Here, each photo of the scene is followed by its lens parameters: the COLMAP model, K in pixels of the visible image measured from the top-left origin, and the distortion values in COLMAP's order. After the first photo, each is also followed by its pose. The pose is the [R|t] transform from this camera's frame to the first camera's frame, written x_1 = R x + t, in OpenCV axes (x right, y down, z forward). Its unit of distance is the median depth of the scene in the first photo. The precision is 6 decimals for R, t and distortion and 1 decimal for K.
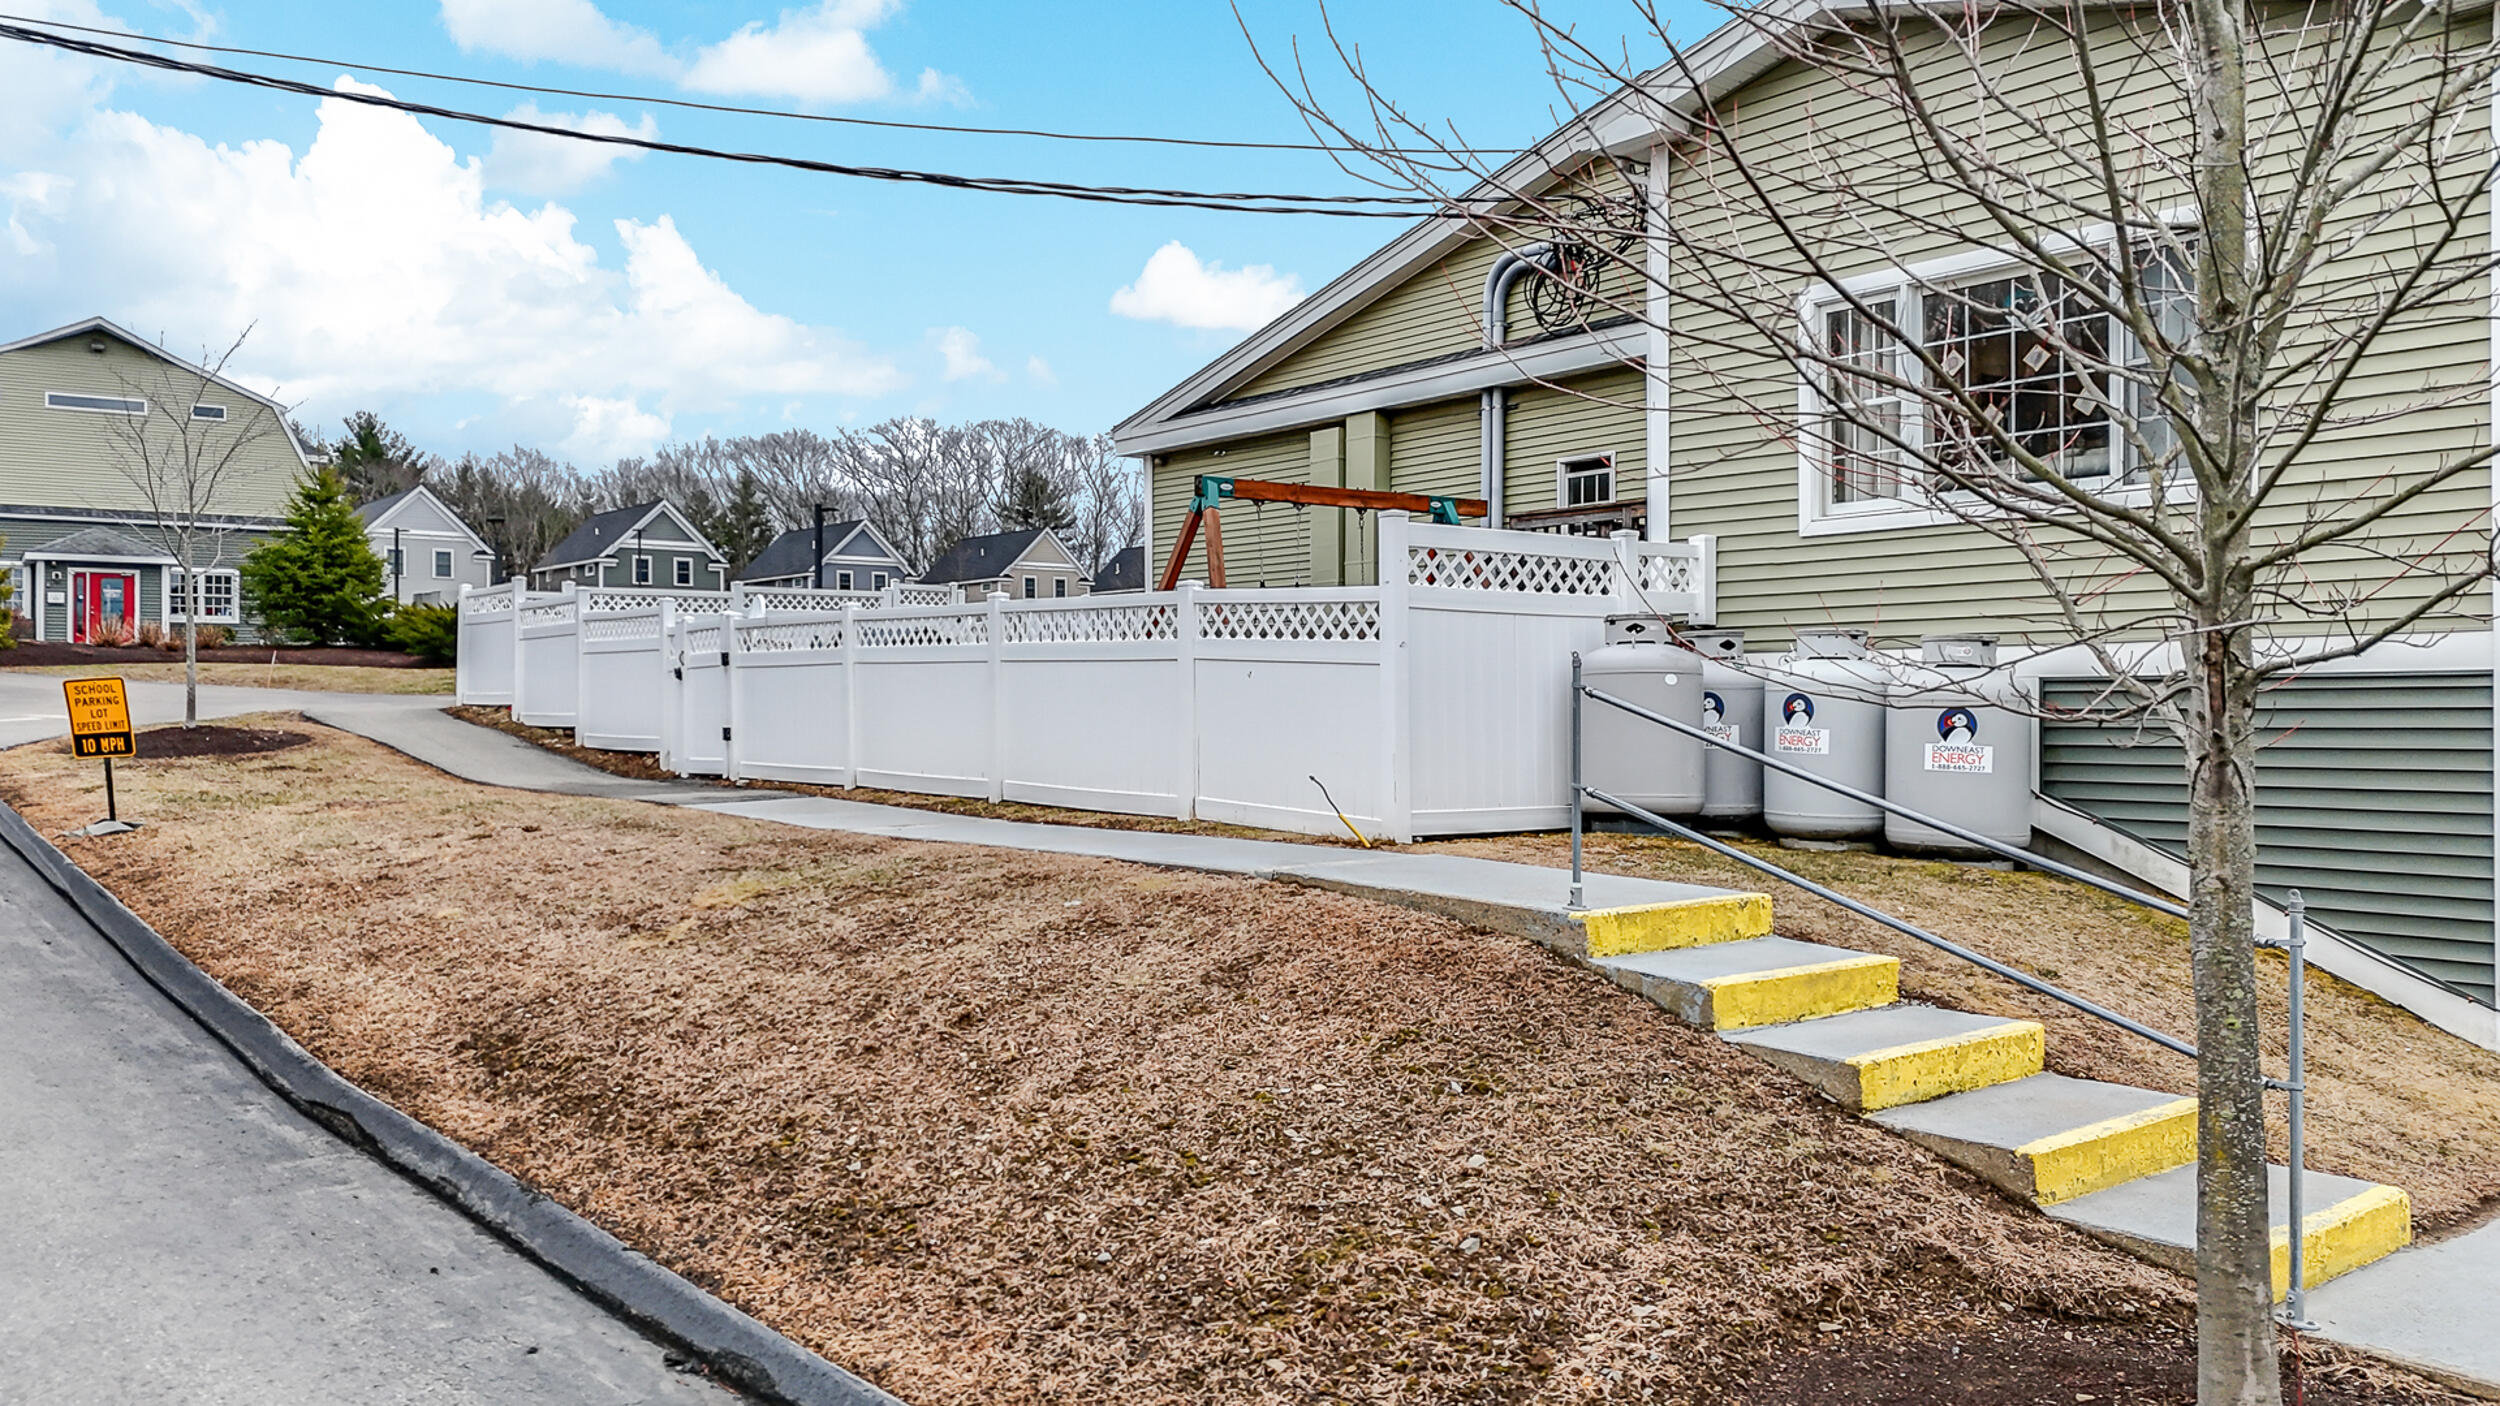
lens RADIAL K [[1912.7, 0, 1250.0], [0, 1912.7, 703.0], [0, 0, 1]] dist [0.082264, -0.000334]
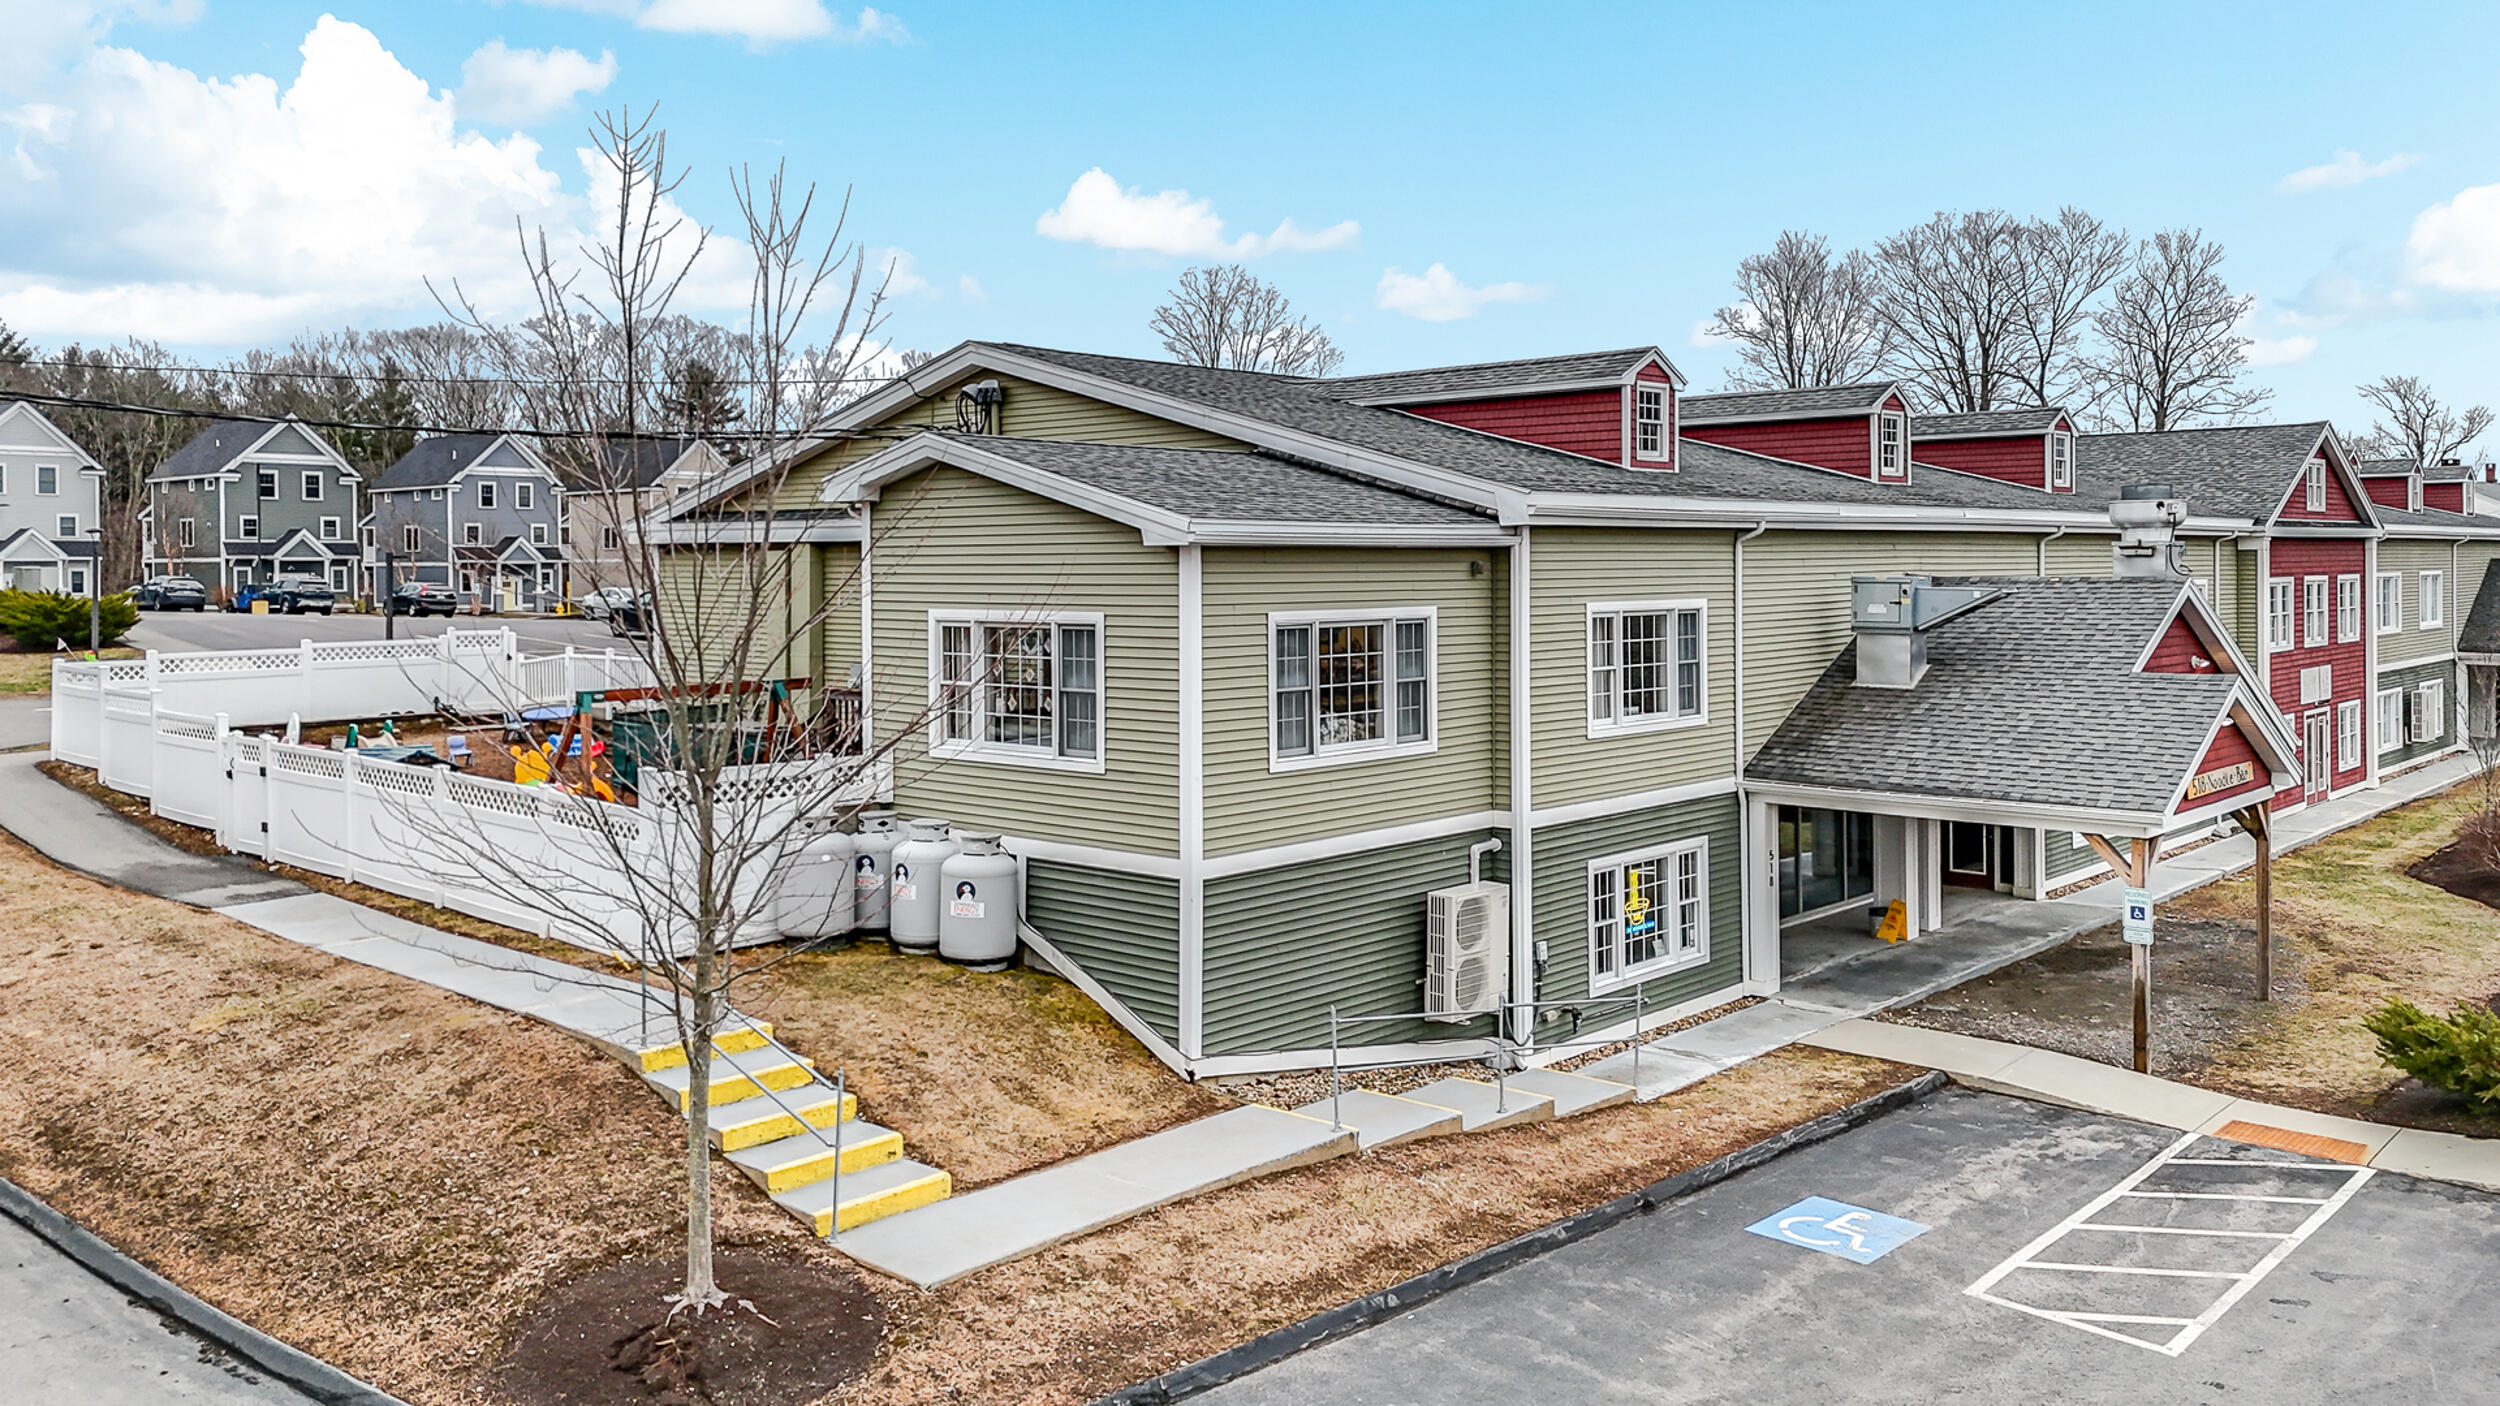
lens RADIAL K [[1891.1, 0, 1256.6], [0, 1891.1, 610.1], [0, 0, 1]] dist [0.062476, -0.040884]
pose [[0.986351, 0.000275, 0.164658, 0.399158], [-0.002598, 0.999900, 0.013893, -0.321931], [-0.164638, -0.014131, 0.986253, -0.912110]]
